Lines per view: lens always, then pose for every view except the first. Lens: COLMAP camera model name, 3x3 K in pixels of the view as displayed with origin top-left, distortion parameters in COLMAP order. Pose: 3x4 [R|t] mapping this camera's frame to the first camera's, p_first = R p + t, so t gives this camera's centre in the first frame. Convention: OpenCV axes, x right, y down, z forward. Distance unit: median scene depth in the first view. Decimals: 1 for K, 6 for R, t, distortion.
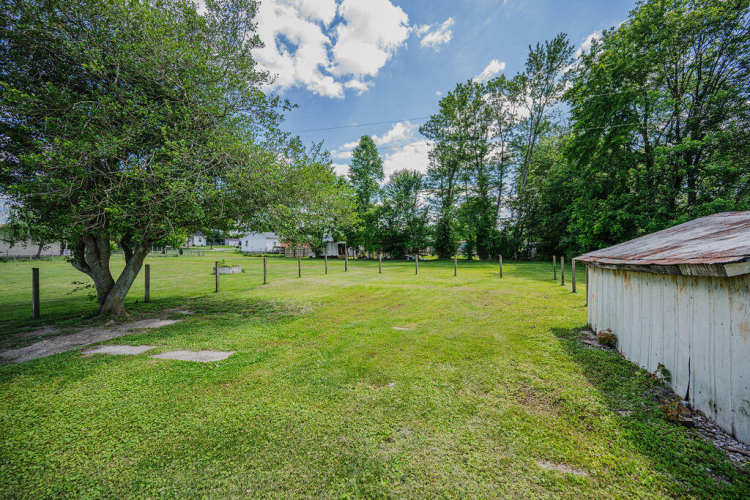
lens RADIAL K [[294.1, 0, 379.6], [0, 294.1, 256.5], [0, 0, 1]] dist [-0.002865, 0.000526]
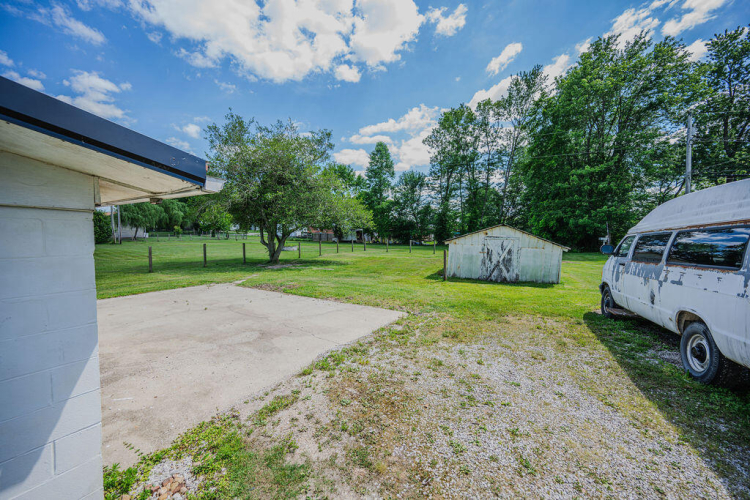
lens RADIAL K [[294.1, 0, 373.1], [0, 294.1, 249.0], [0, 0, 1]] dist [-0.002865, 0.000526]
pose [[0.997255, 0.013981, -0.072708, 0.019490], [-0.011893, 0.999506, 0.029077, -0.003431], [0.073079, -0.028133, 0.996929, -0.241933]]
